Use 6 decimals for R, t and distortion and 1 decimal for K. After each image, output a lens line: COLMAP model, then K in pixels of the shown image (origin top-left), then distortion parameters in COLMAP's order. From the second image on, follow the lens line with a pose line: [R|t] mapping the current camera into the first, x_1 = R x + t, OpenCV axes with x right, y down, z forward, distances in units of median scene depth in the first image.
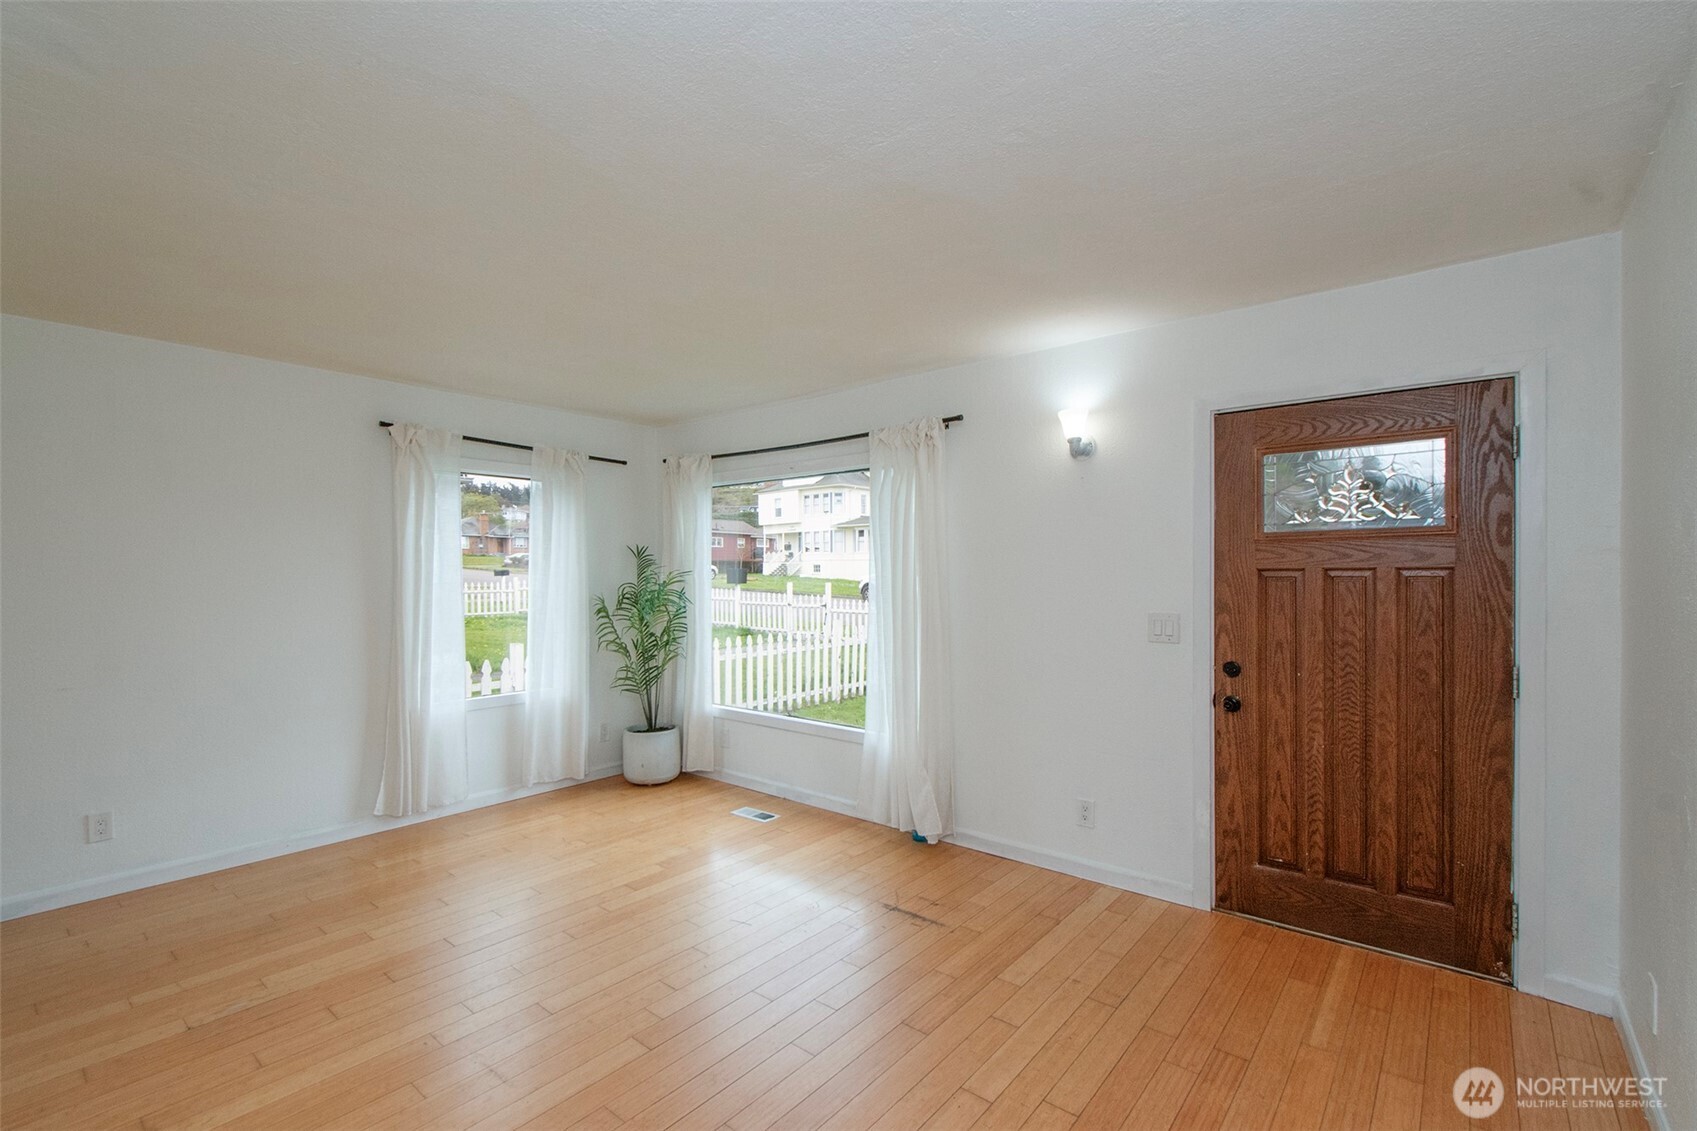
lens RADIAL K [[769.9, 0, 854.6], [0, 769.9, 574.9], [0, 0, 1]] dist [0.001686, -0.000153]
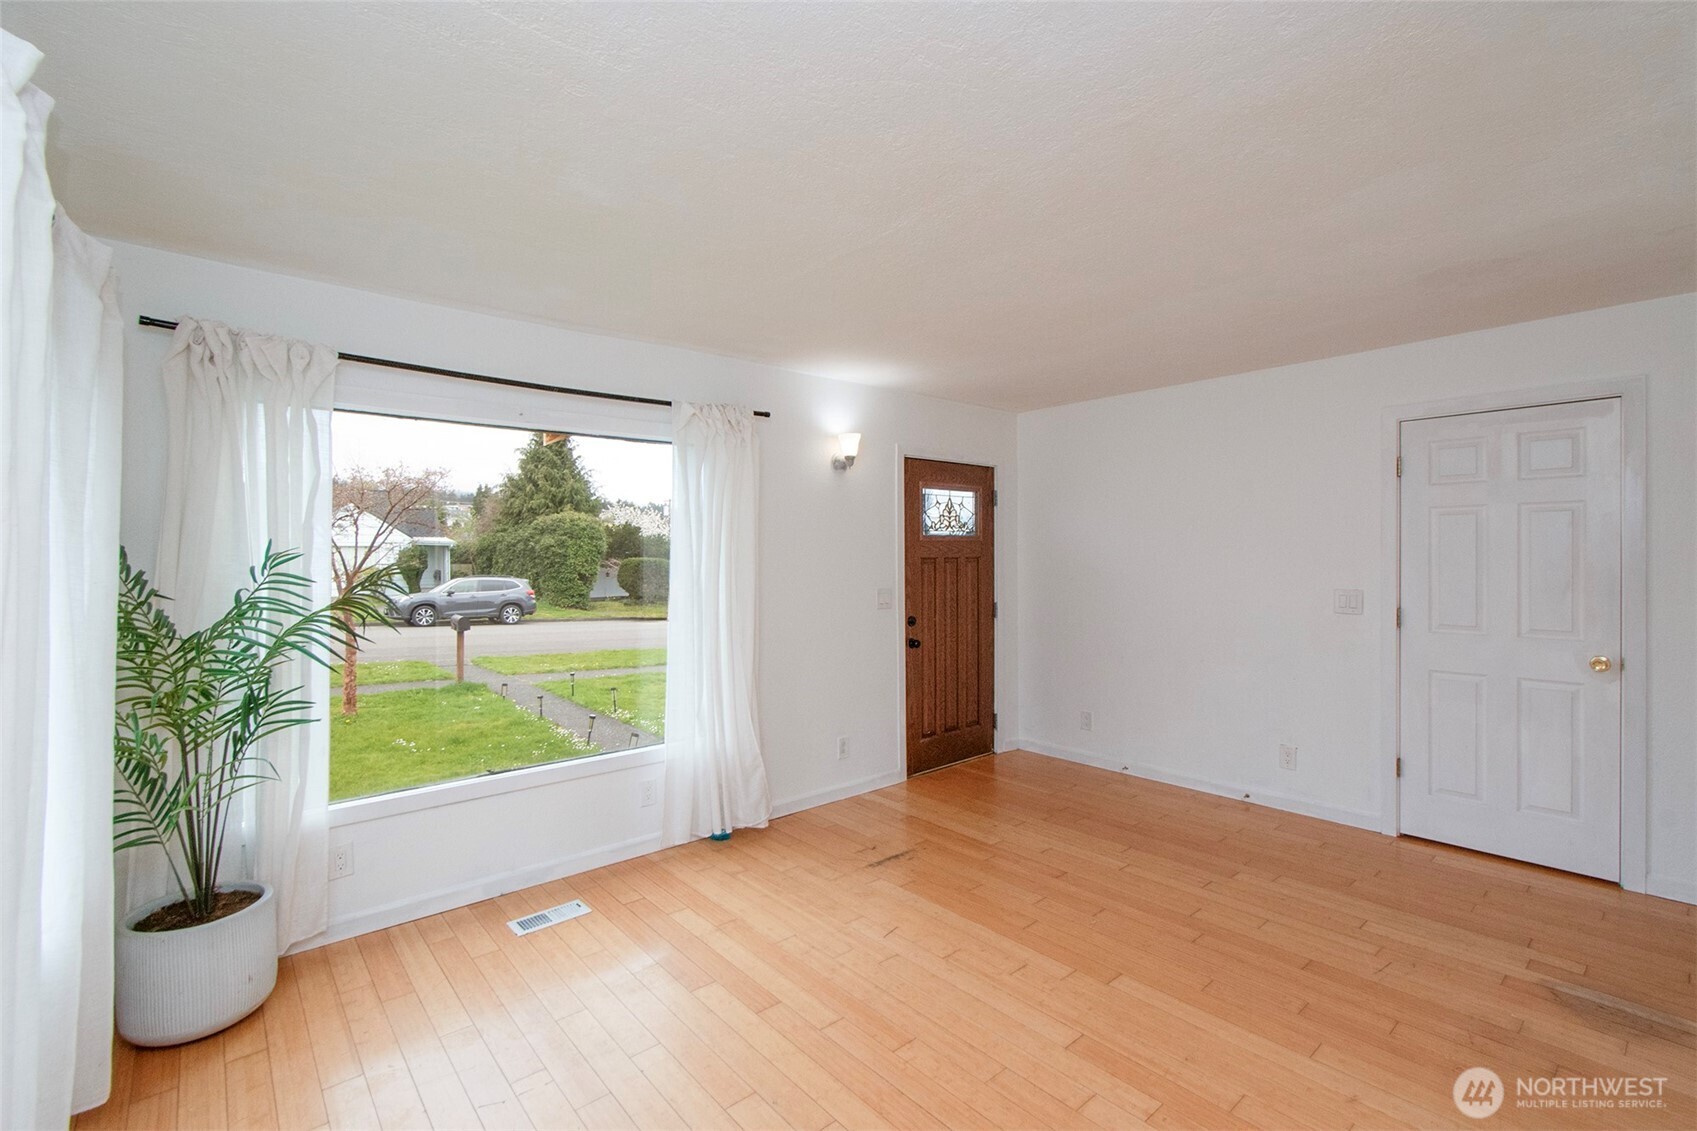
lens RADIAL K [[750.3, 0, 849.2], [0, 750.3, 558.9], [0, 0, 1]] dist [0.013255, -0.000079]
pose [[0.157105, -0.002614, 0.987578, -0.806549], [0.006928, 0.999975, 0.001545, -0.006858], [-0.987558, 0.006599, 0.157119, 0.680106]]
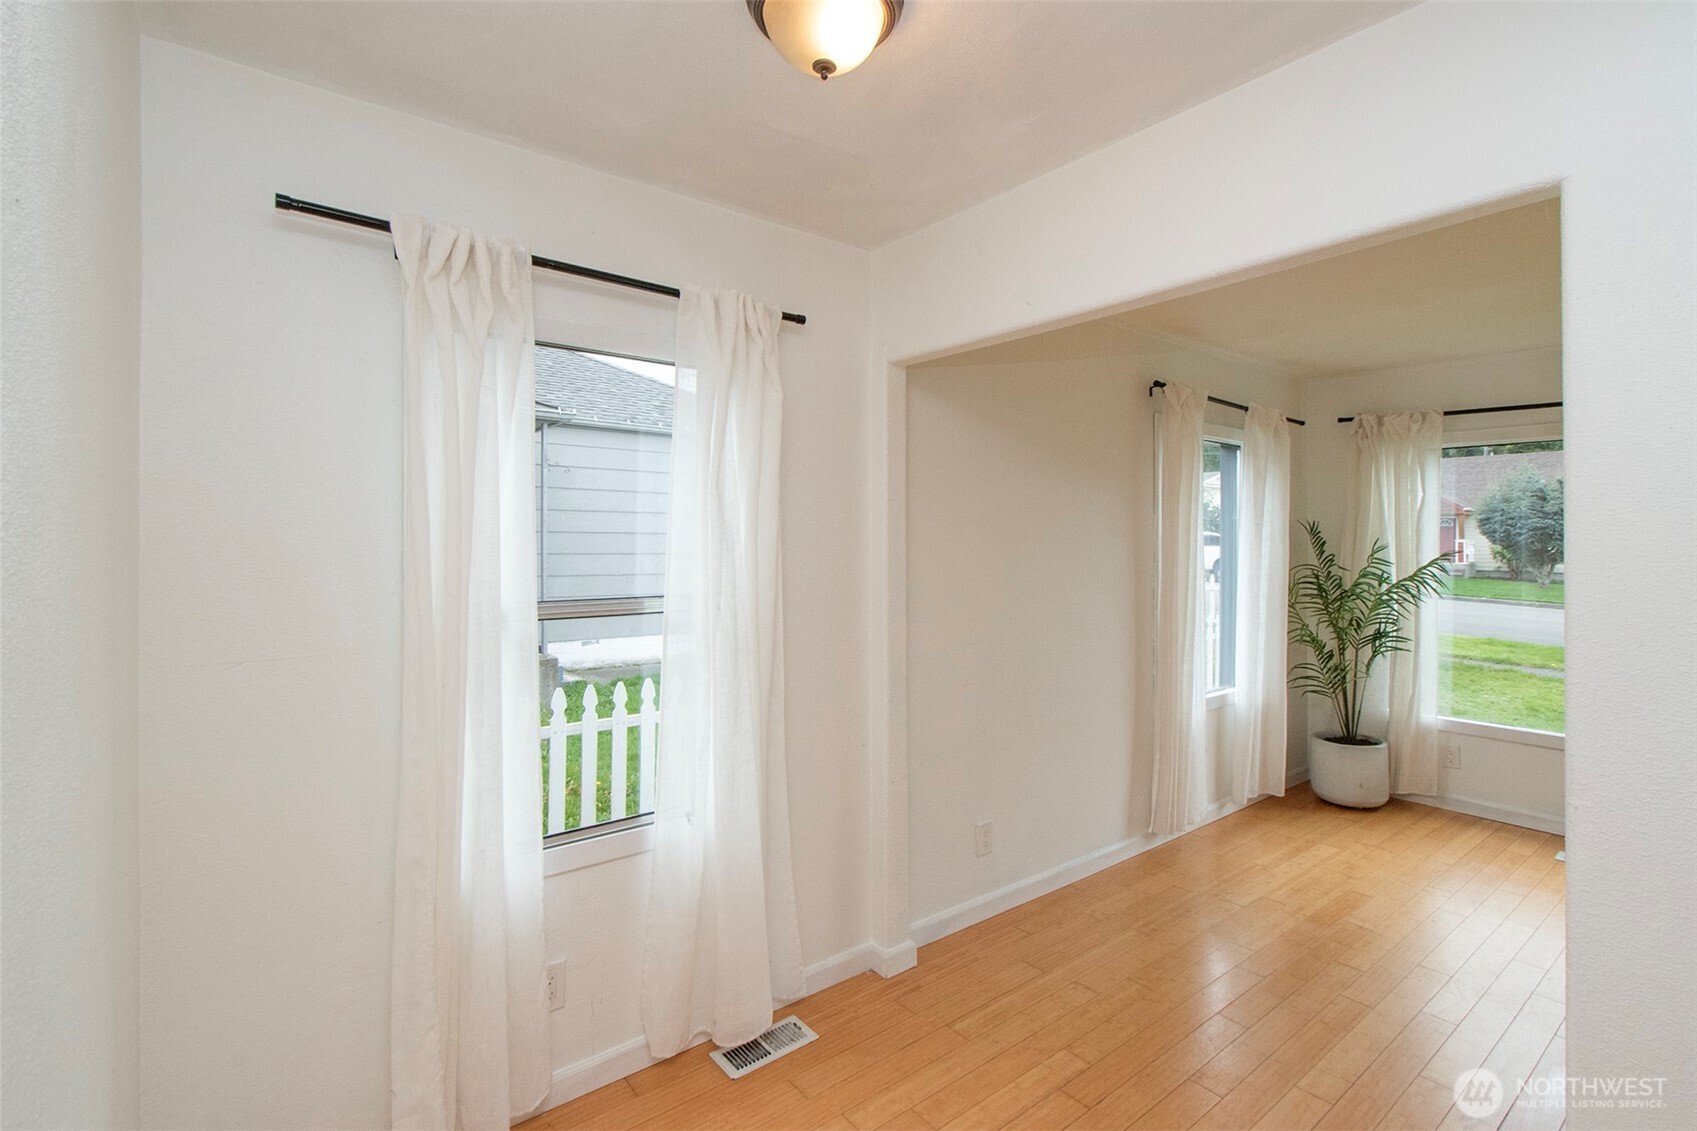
lens RADIAL K [[769.9, 0, 849.6], [0, 769.9, 536.5], [0, 0, 1]] dist [0.001686, -0.000153]
pose [[0.975557, 0.003917, -0.219711, -0.758208], [-0.005756, 0.999954, -0.007731, -0.014170], [0.219671, 0.008807, 0.975534, 0.075837]]
